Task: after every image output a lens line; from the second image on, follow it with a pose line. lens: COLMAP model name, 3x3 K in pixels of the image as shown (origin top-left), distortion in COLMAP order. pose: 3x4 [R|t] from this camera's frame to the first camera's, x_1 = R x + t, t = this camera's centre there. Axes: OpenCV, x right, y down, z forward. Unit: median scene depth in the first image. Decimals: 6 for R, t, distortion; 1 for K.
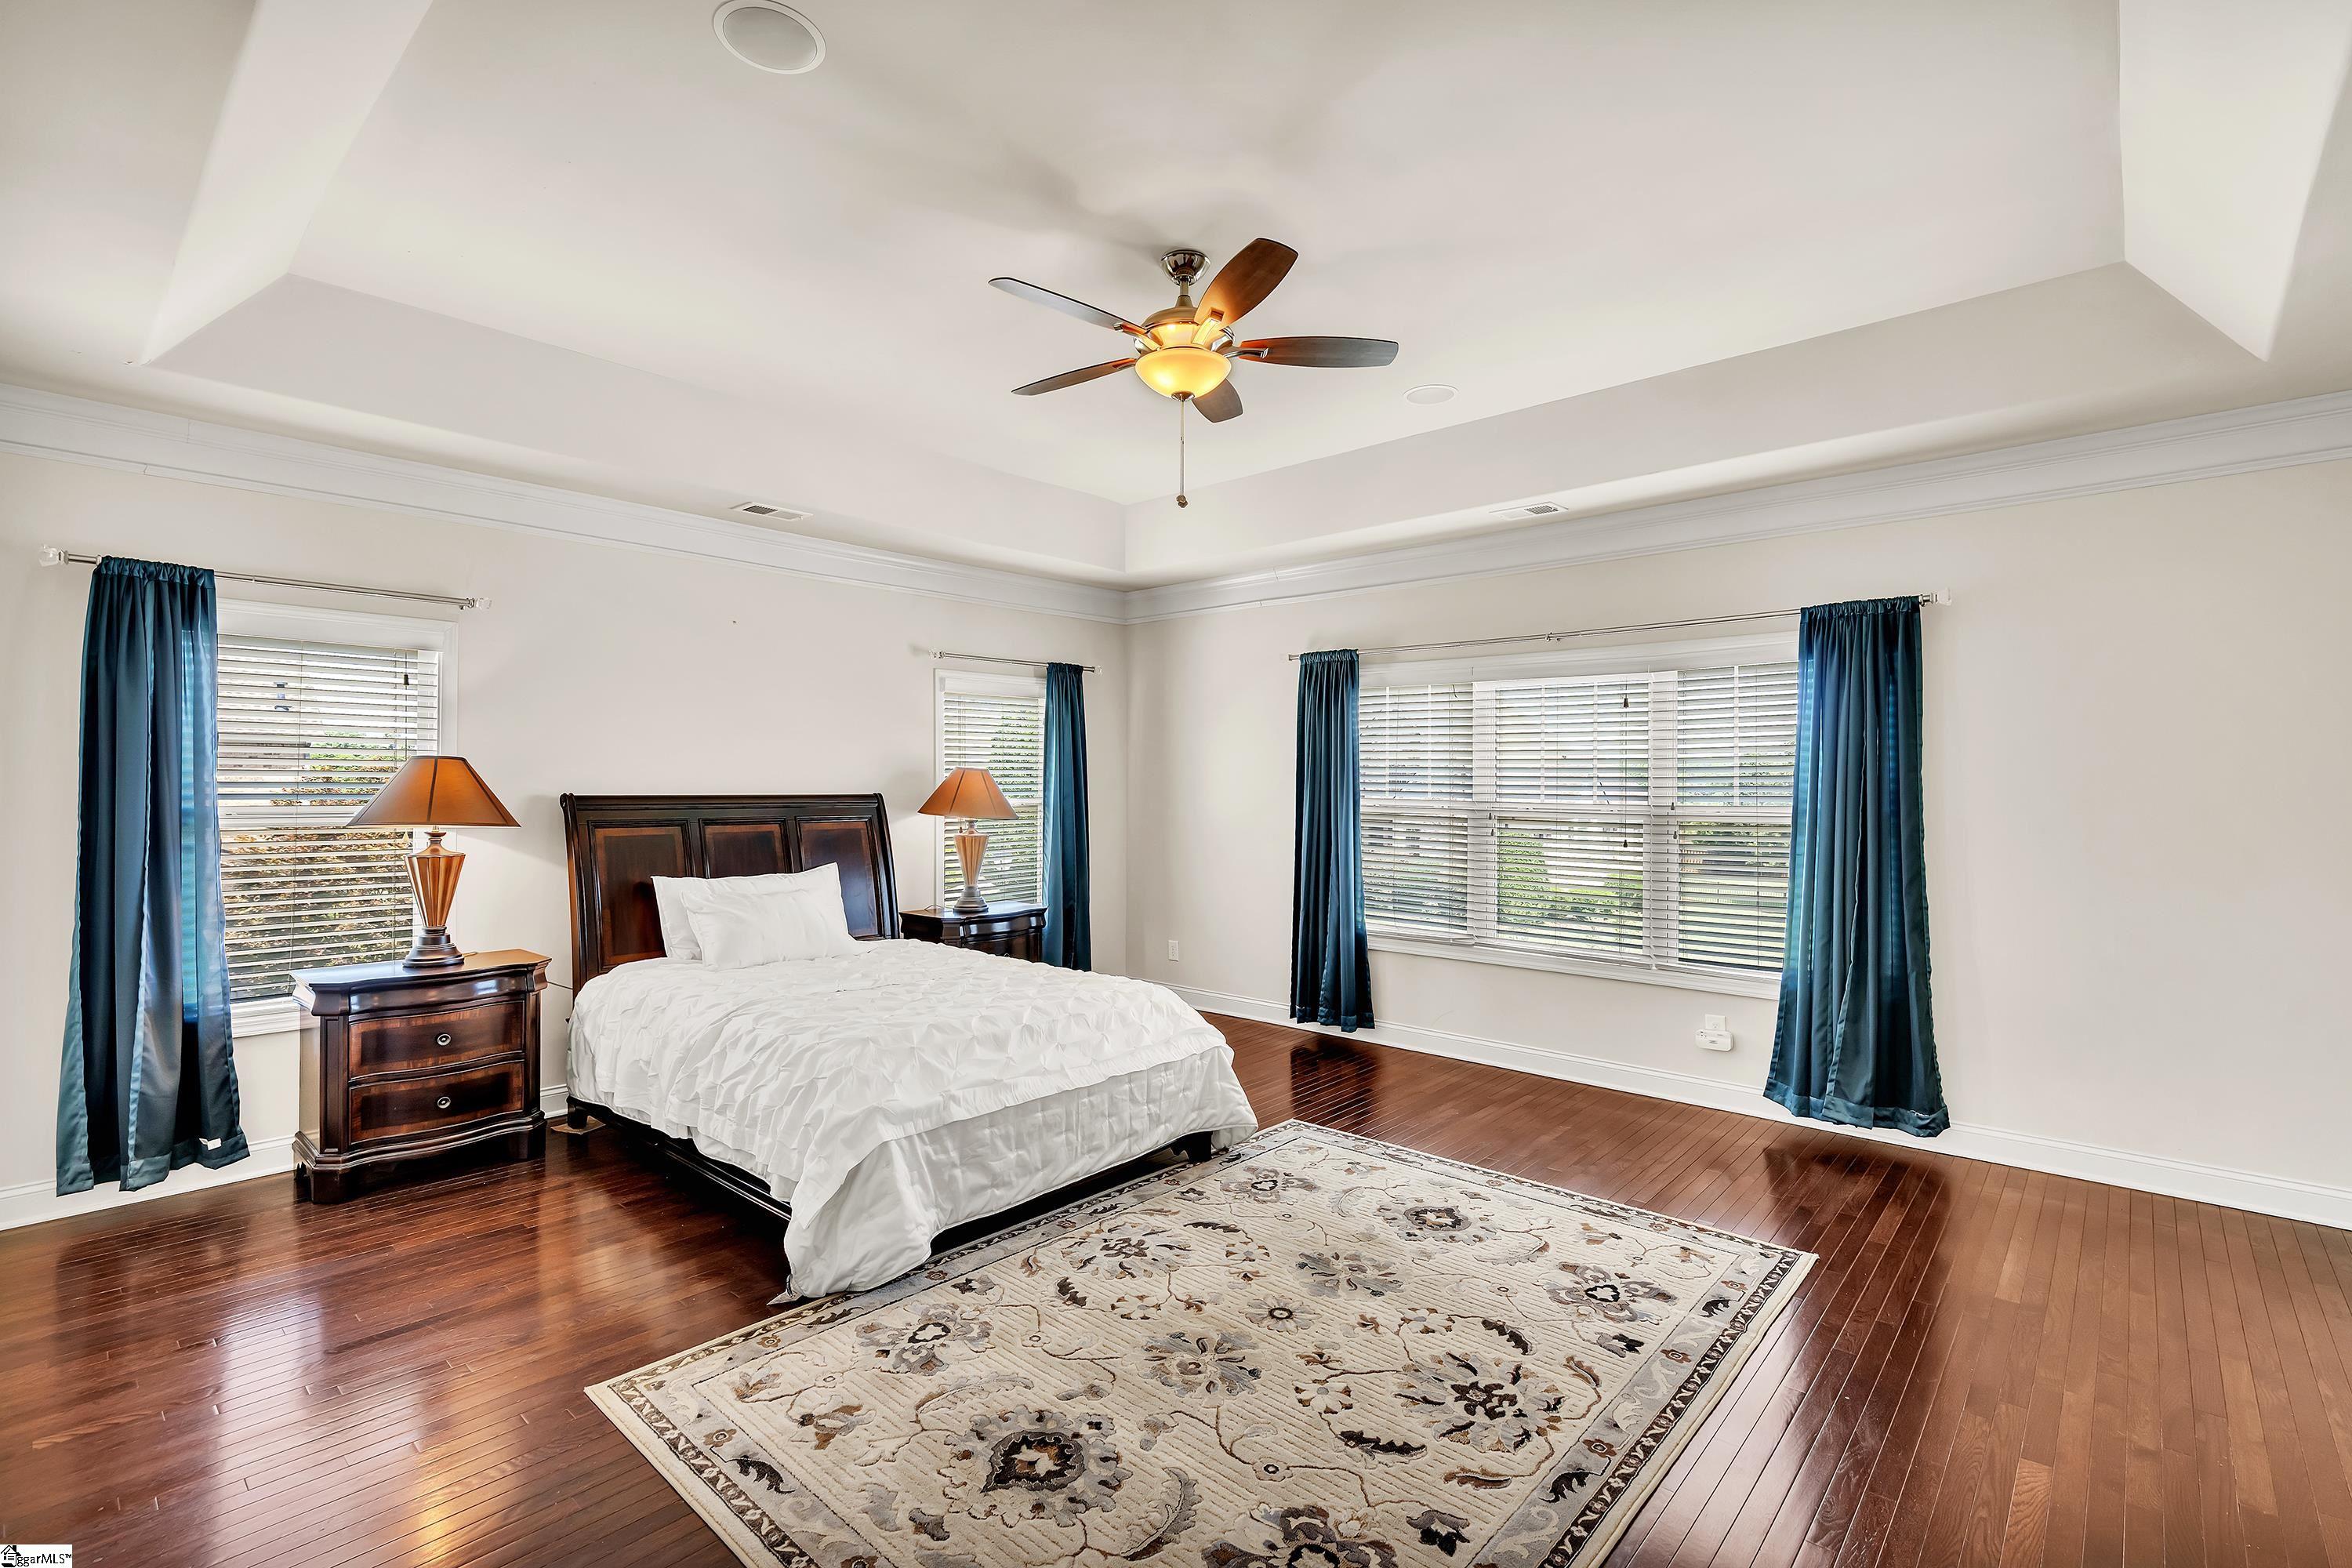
lens RADIAL K [[1070.1, 0, 1170.6], [0, 1070.1, 787.4], [0, 0, 1]] dist [-0.011067, -0.000180]
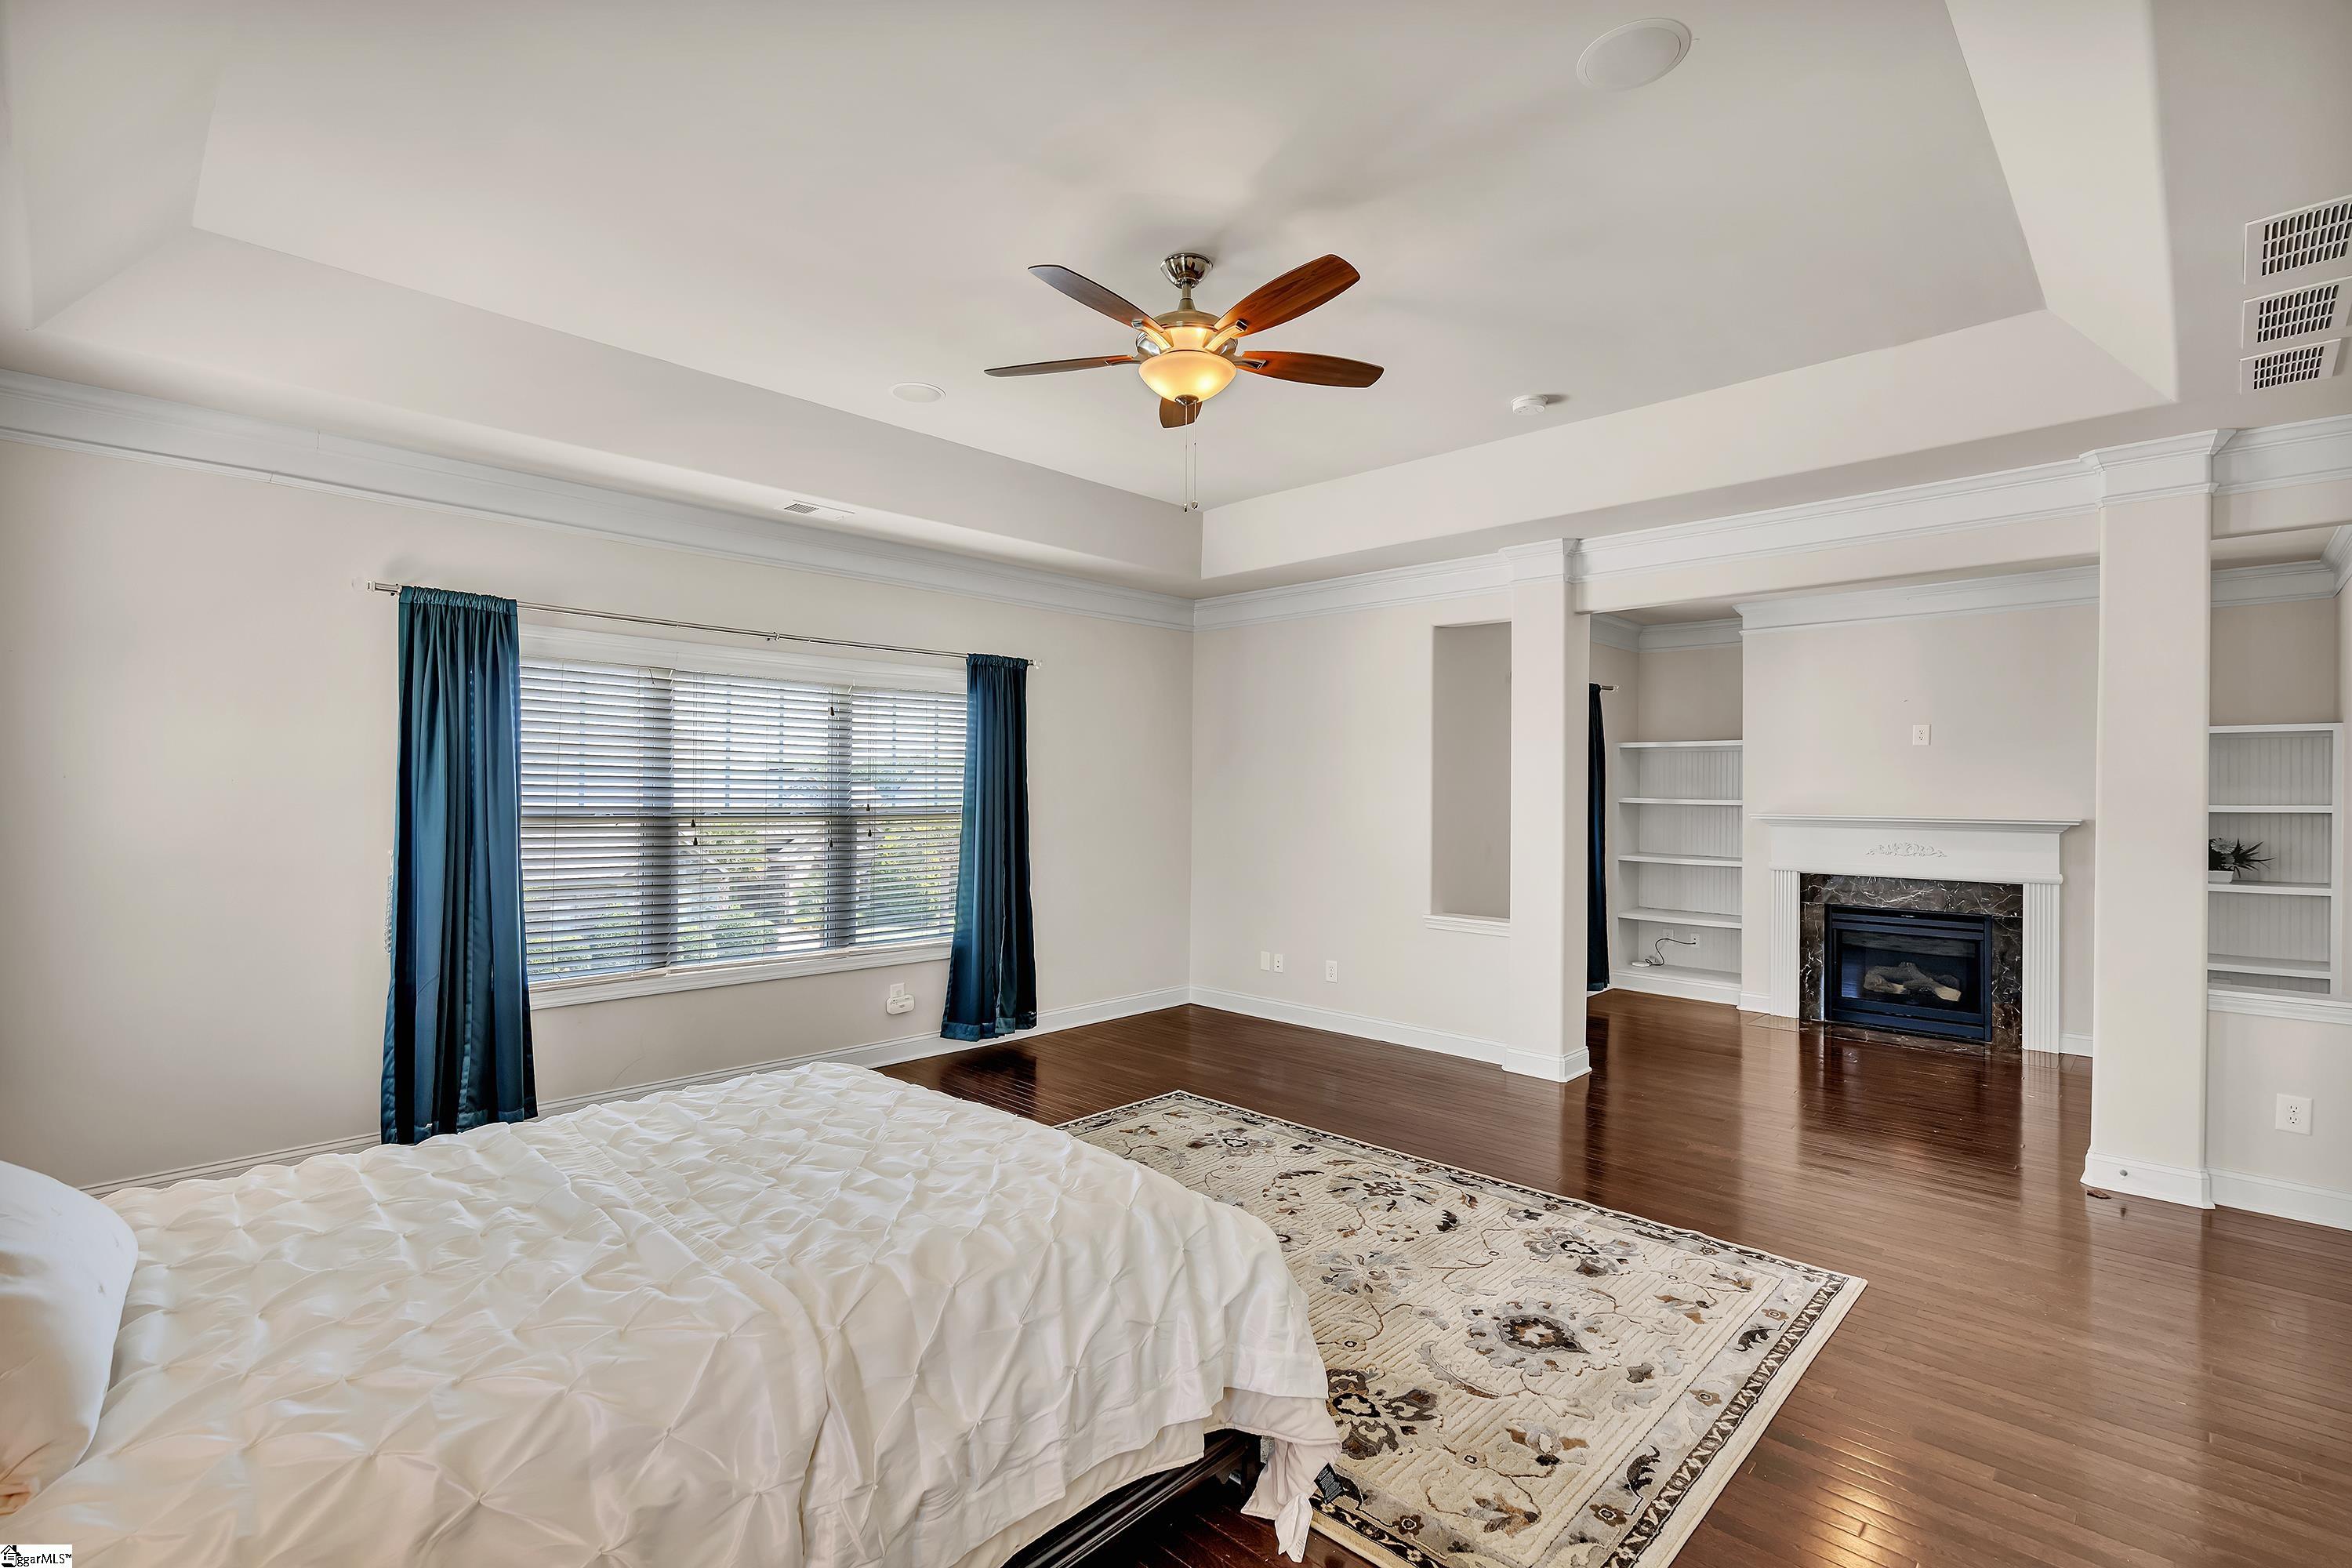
lens RADIAL K [[1070.1, 0, 1171.7], [0, 1070.1, 793.4], [0, 0, 1]] dist [-0.011067, -0.000180]
pose [[0.019871, -0.005678, 0.999786, -0.929833], [-0.001278, 0.999983, 0.005704, -0.006256], [-0.999802, -0.001391, 0.019863, 0.944608]]
